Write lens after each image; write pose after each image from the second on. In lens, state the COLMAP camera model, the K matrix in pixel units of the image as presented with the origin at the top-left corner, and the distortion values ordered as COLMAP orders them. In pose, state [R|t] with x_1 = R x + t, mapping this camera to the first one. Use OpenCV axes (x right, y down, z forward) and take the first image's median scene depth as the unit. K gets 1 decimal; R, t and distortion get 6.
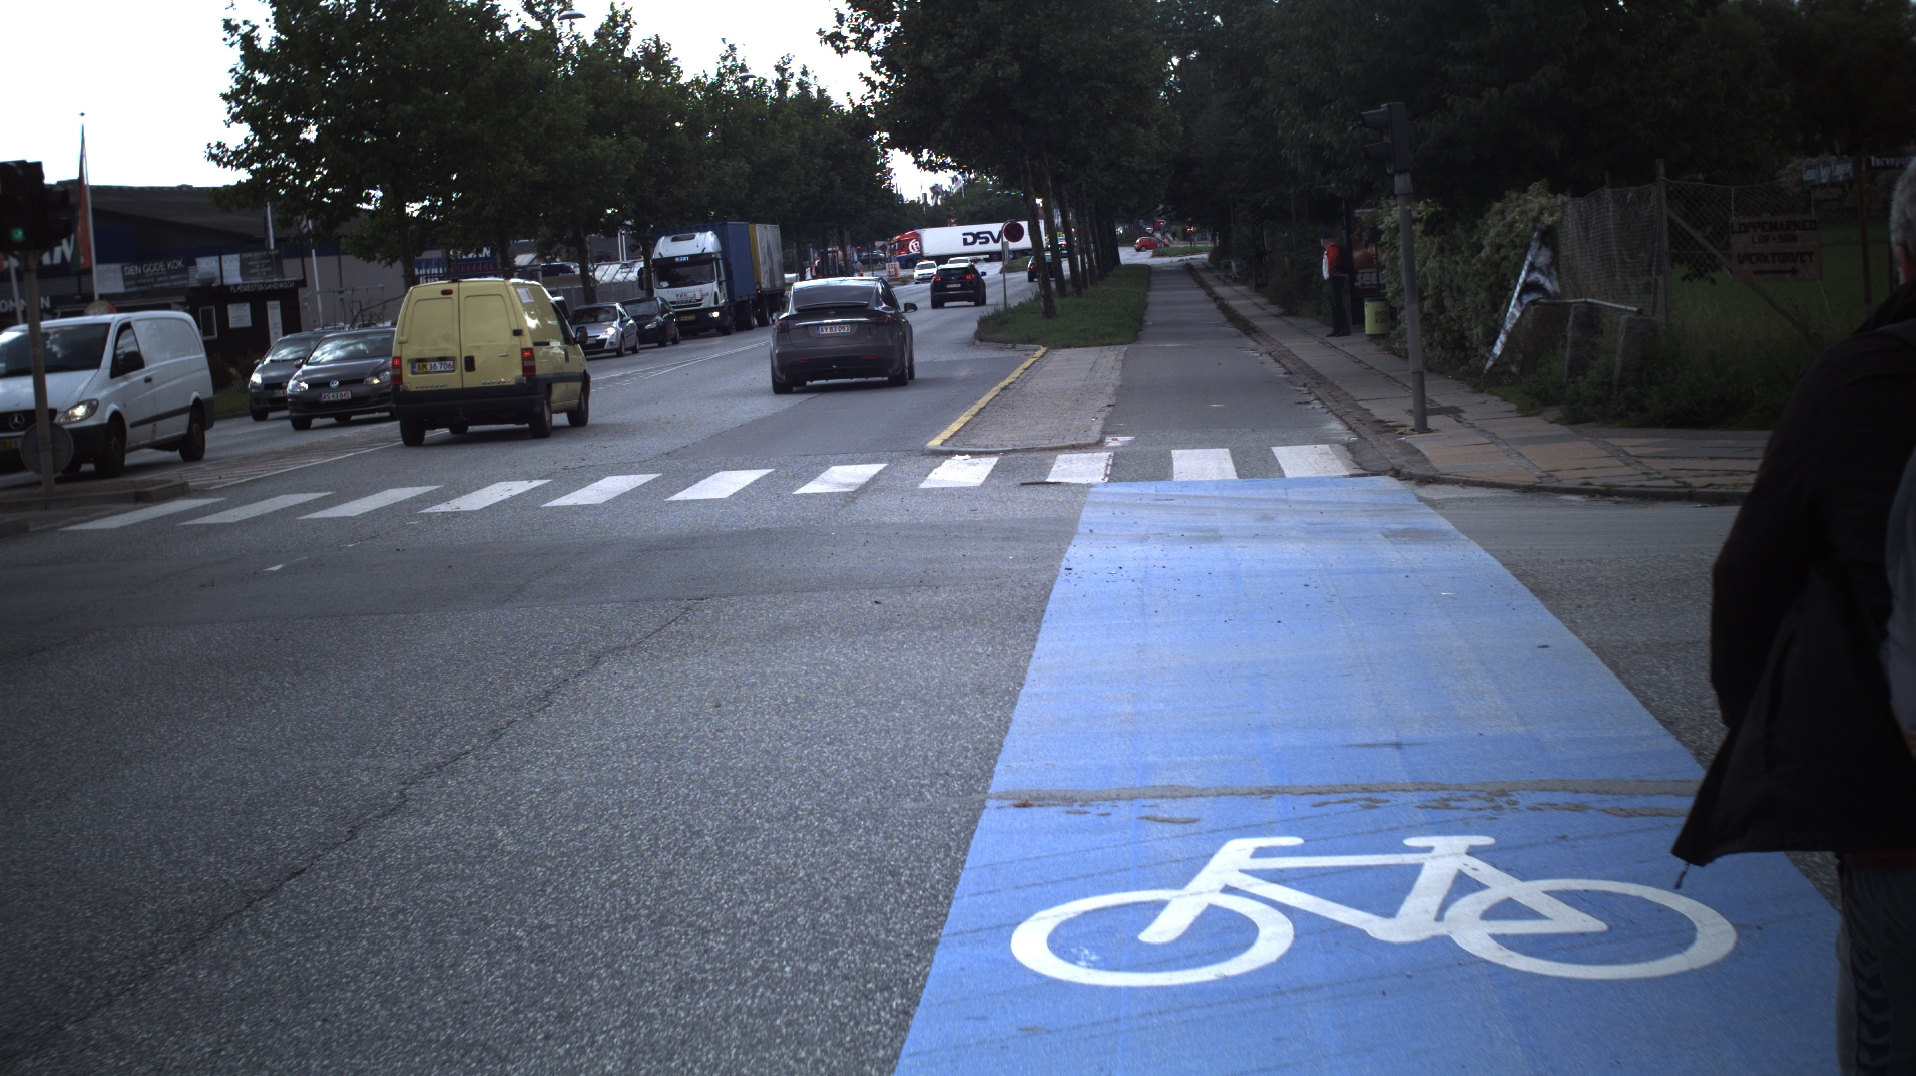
lens RADIAL K [[3133.1, 0, 958.0], [0, 3133.1, 538.0], [0, 0, 1]] dist [-0.265165, 0.254170]
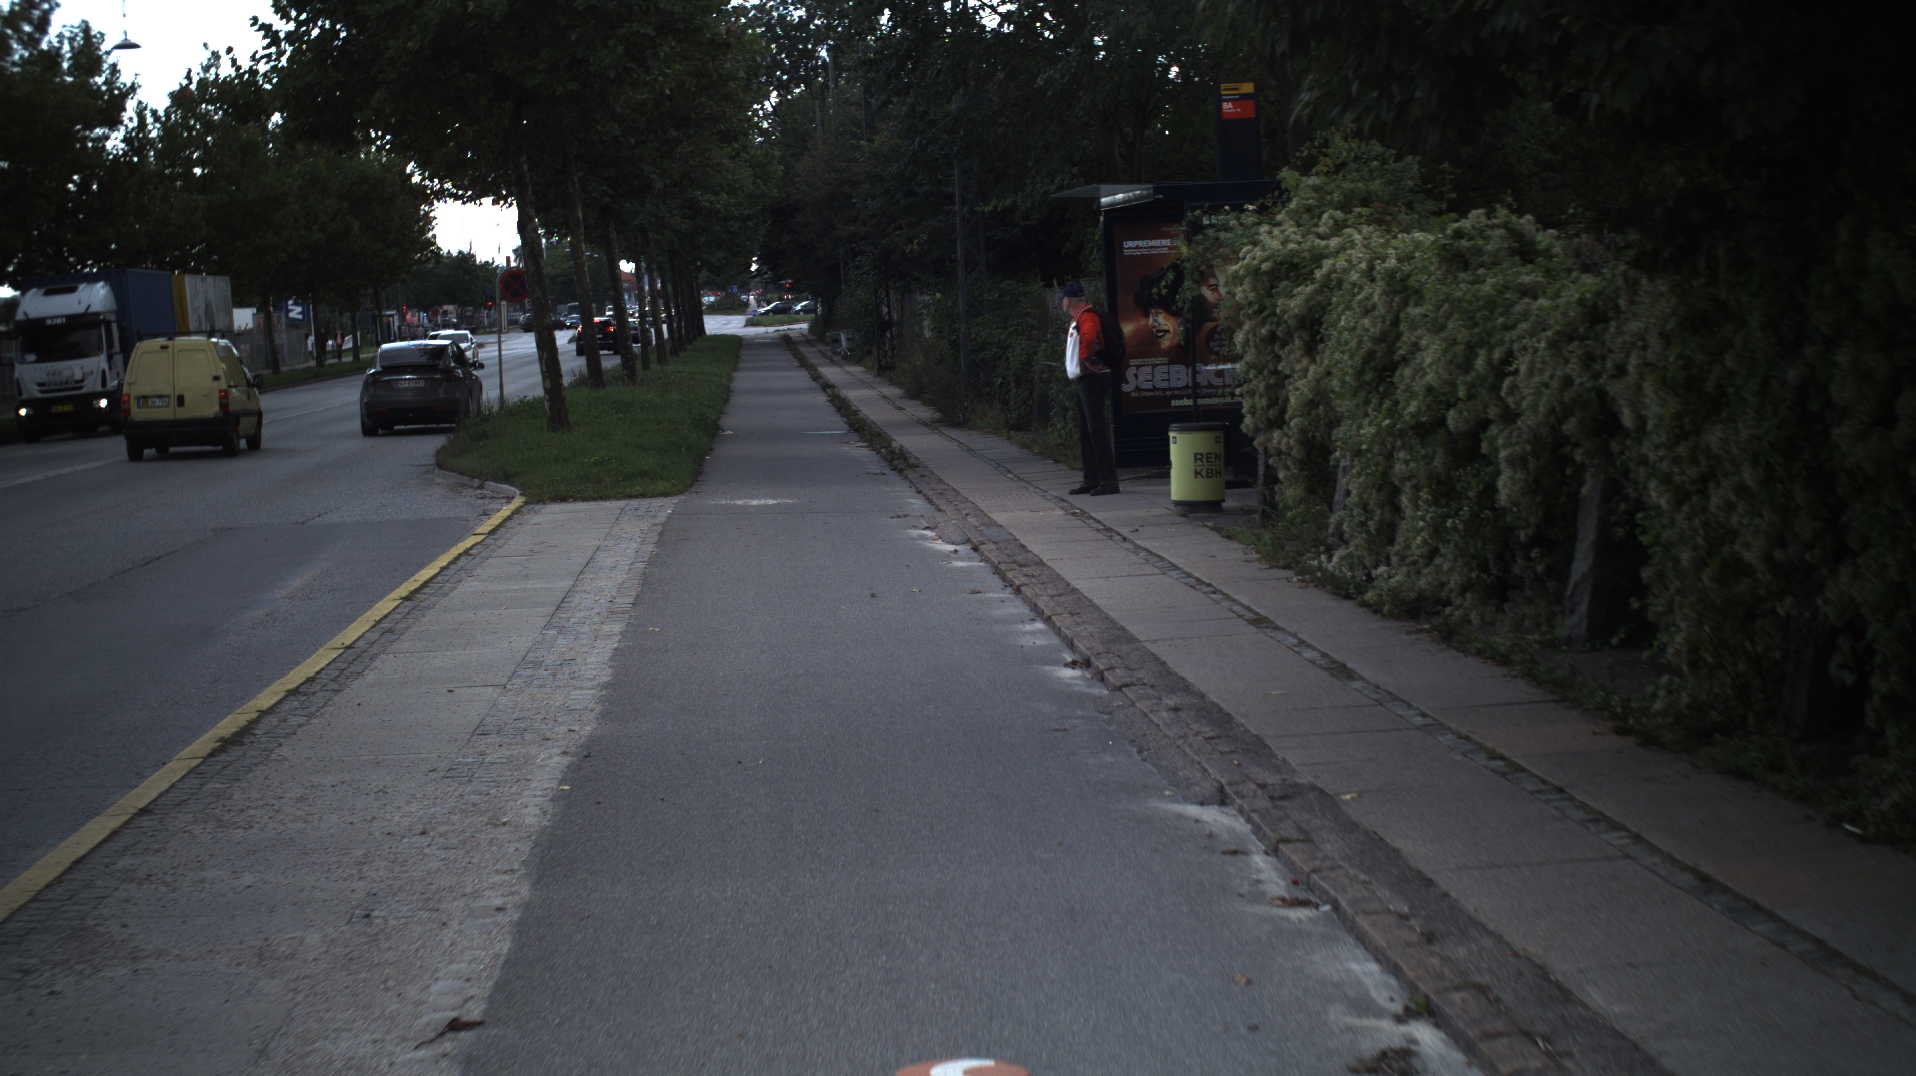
lens RADIAL K [[3133.1, 0, 958.0], [0, 3133.1, 538.0], [0, 0, 1]] dist [-0.265165, 0.254170]
pose [[0.991524, 0.009675, 0.129560, 0.028154], [-0.006799, 0.999721, -0.022626, -0.036541], [-0.129743, 0.021553, 0.991313, 0.401747]]
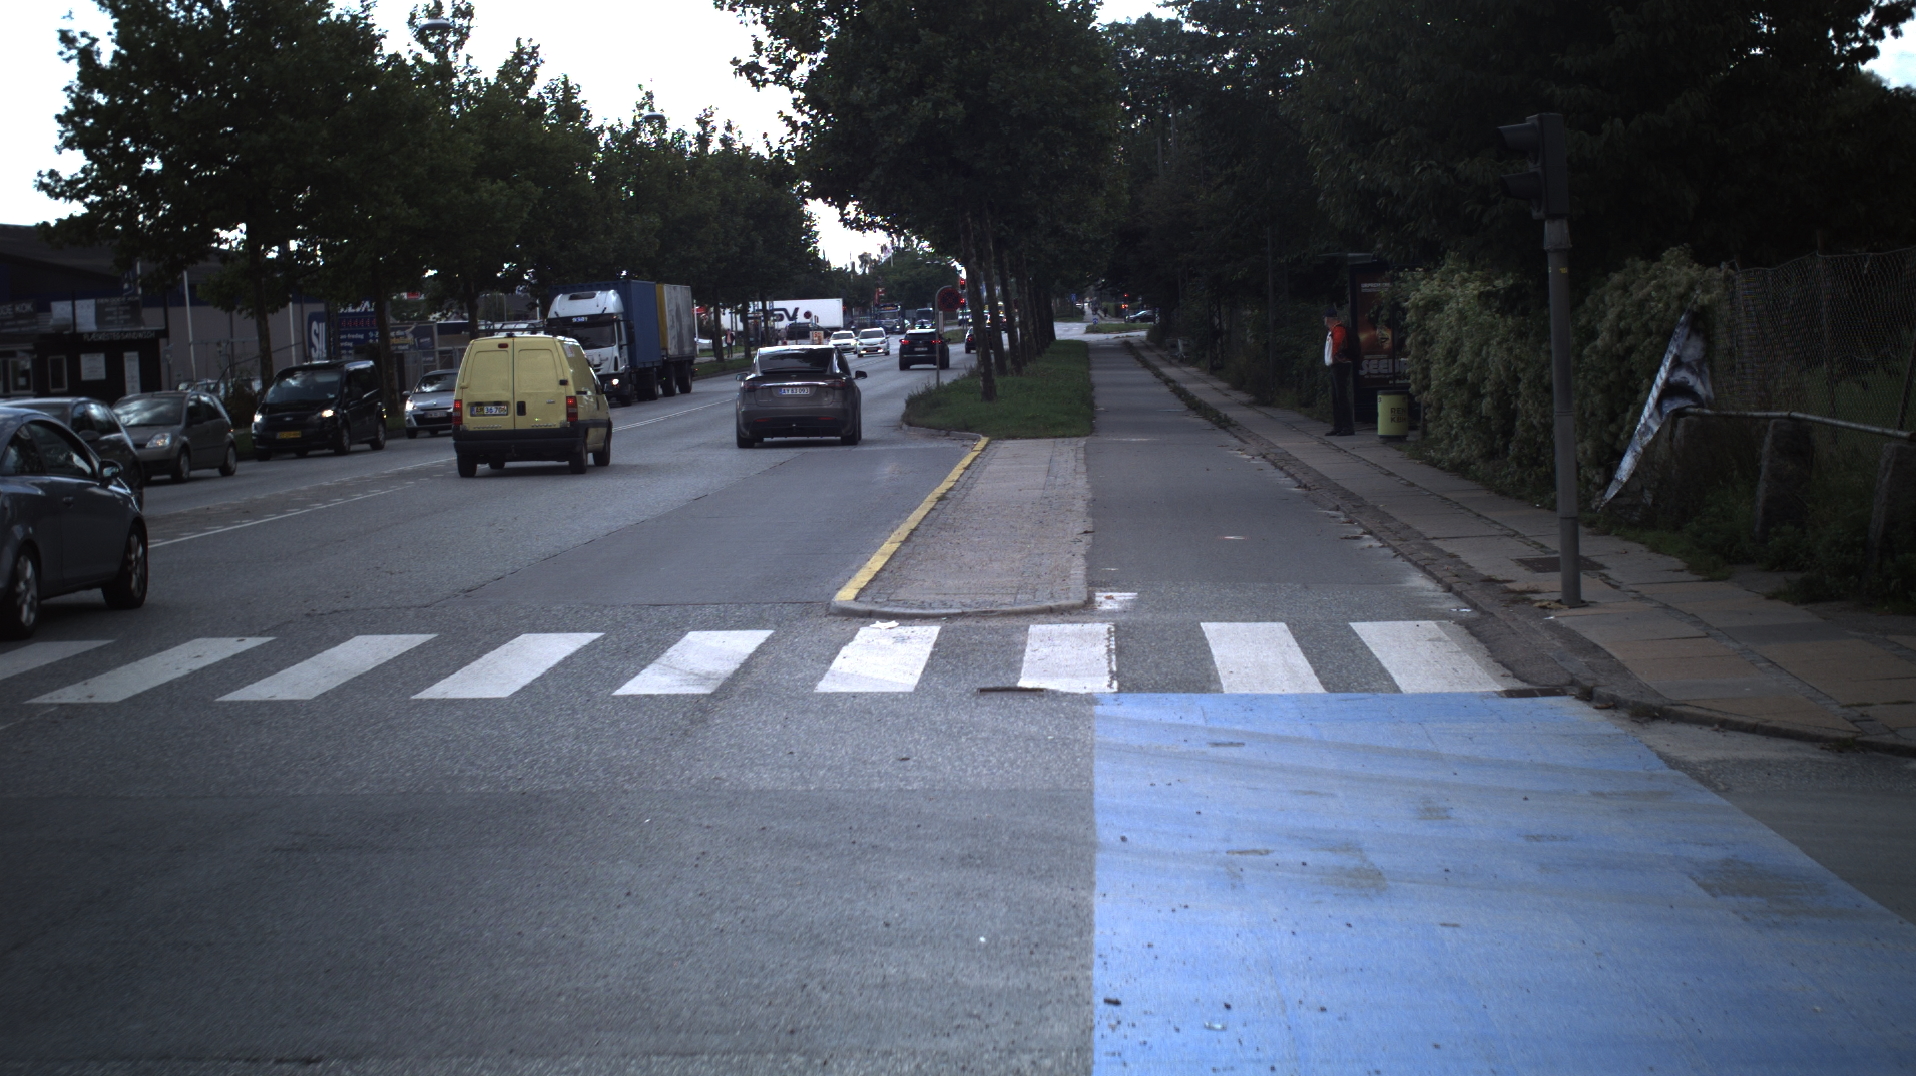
lens RADIAL K [[3133.1, 0, 958.0], [0, 3133.1, 538.0], [0, 0, 1]] dist [-0.265165, 0.254170]
pose [[0.999252, 0.029156, 0.025420, -0.000305], [-0.028568, 0.999323, -0.023189, -0.011782], [-0.026079, 0.022446, 0.999408, 0.134525]]
